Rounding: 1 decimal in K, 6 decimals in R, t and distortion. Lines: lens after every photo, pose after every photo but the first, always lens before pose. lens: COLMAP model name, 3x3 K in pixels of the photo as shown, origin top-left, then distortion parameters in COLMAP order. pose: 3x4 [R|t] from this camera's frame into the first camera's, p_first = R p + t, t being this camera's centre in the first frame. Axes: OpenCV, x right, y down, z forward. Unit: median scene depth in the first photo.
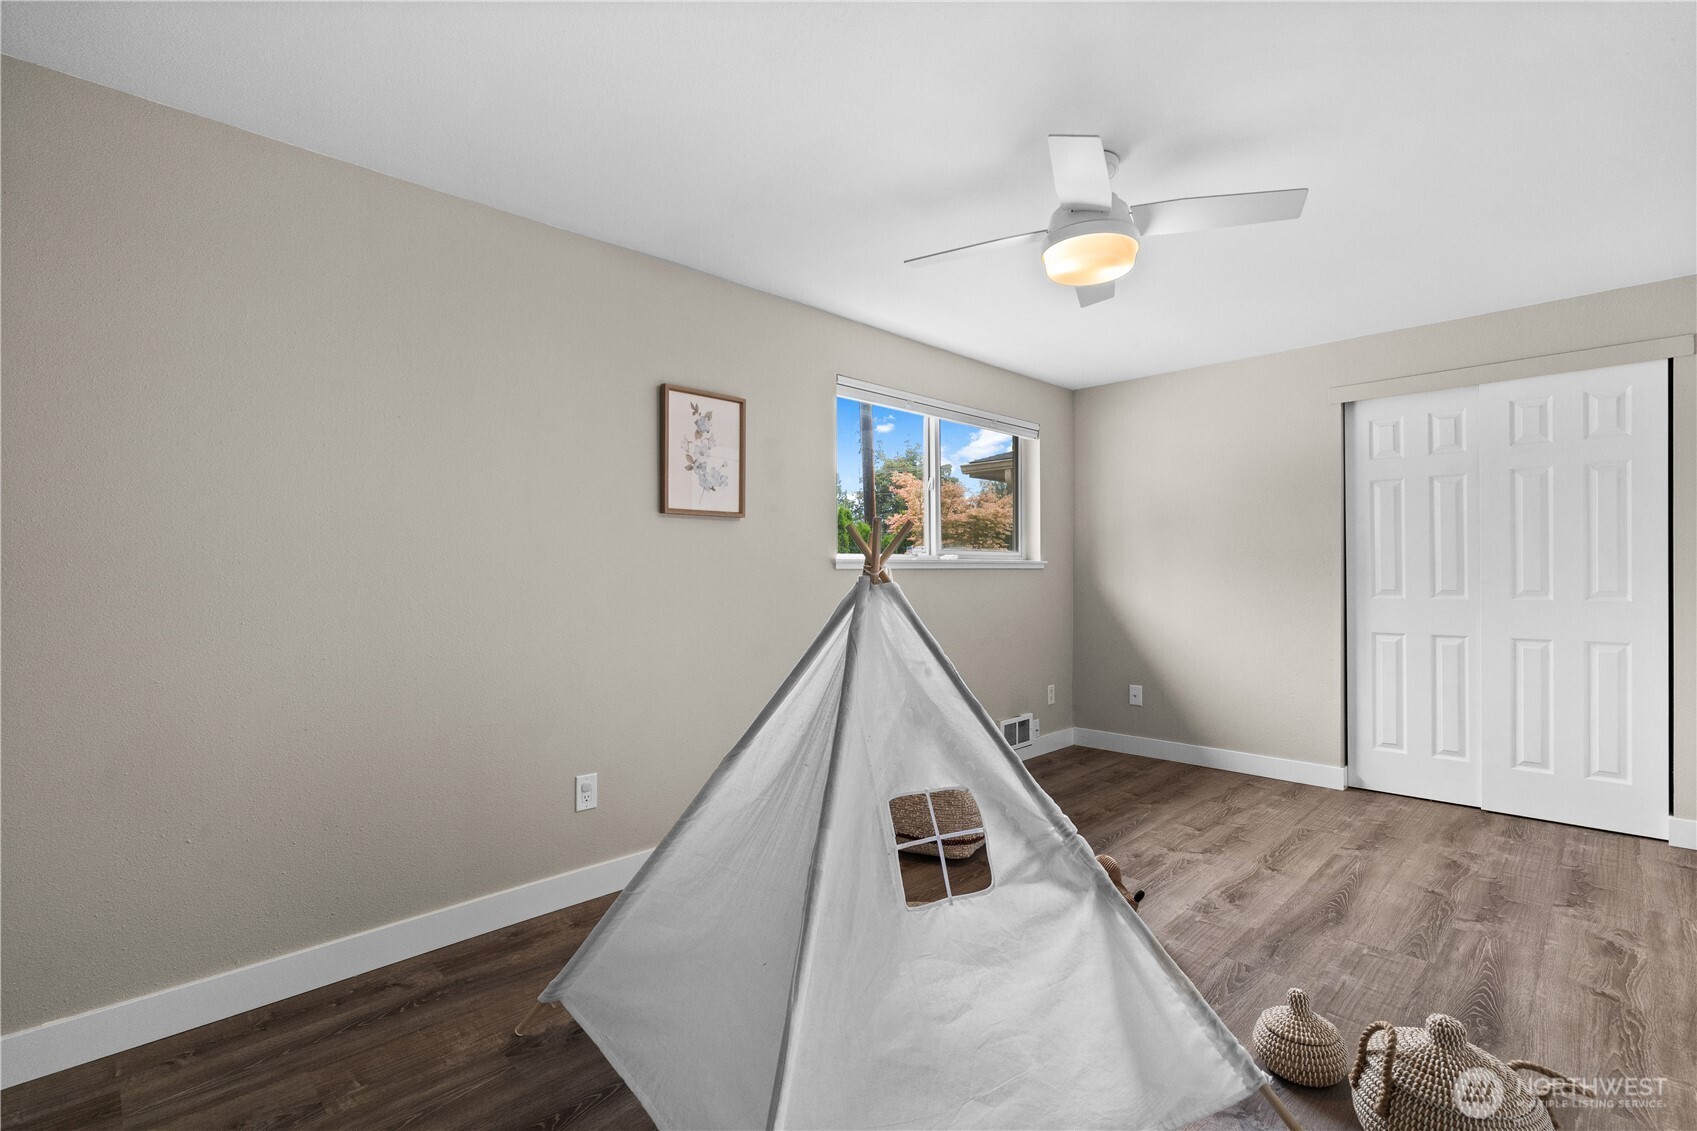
lens RADIAL K [[770.8, 0, 840.7], [0, 770.8, 570.4], [0, 0, 1]] dist [-0.003376, 0.000166]
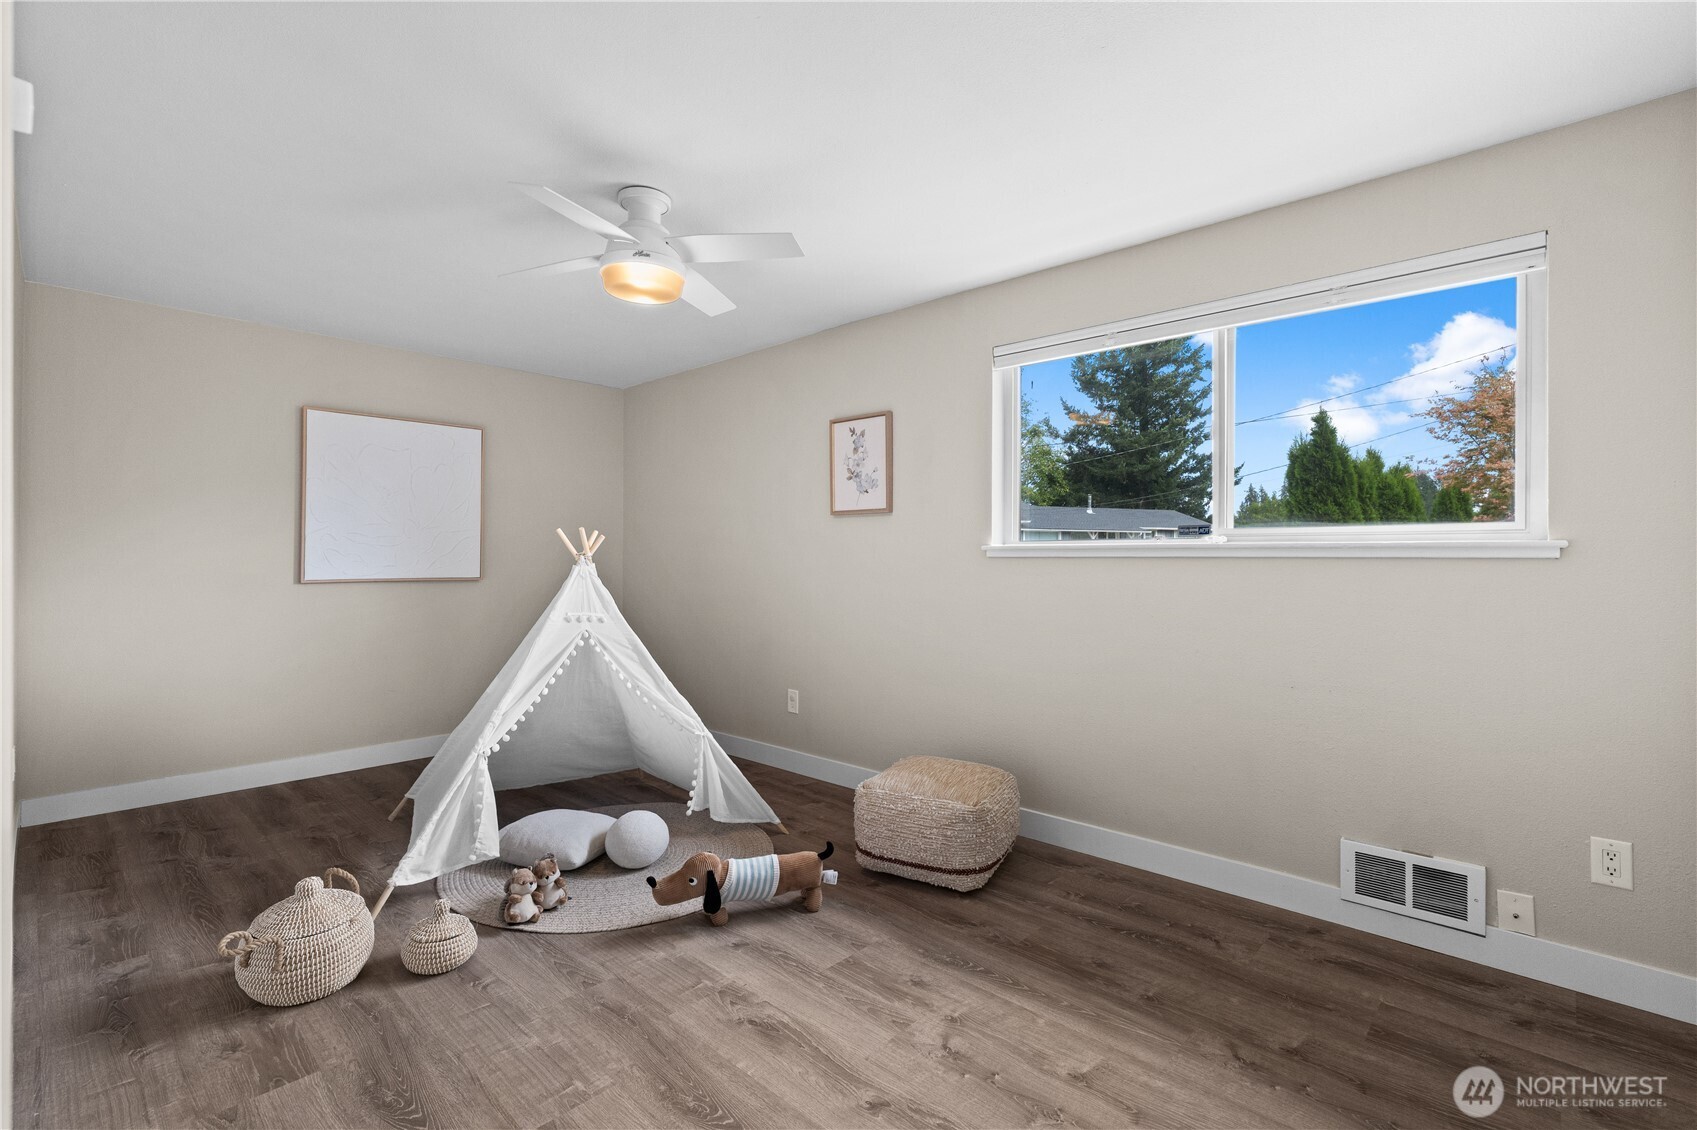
lens RADIAL K [[764.8, 0, 848.5], [0, 764.8, 565.0], [0, 0, 1]] dist [-0.003738, 0.000313]
pose [[0.049518, 0.017382, -0.998622, 1.046271], [-0.000437, 0.999849, 0.017382, -0.009934], [0.998773, -0.000424, 0.049518, 0.903819]]
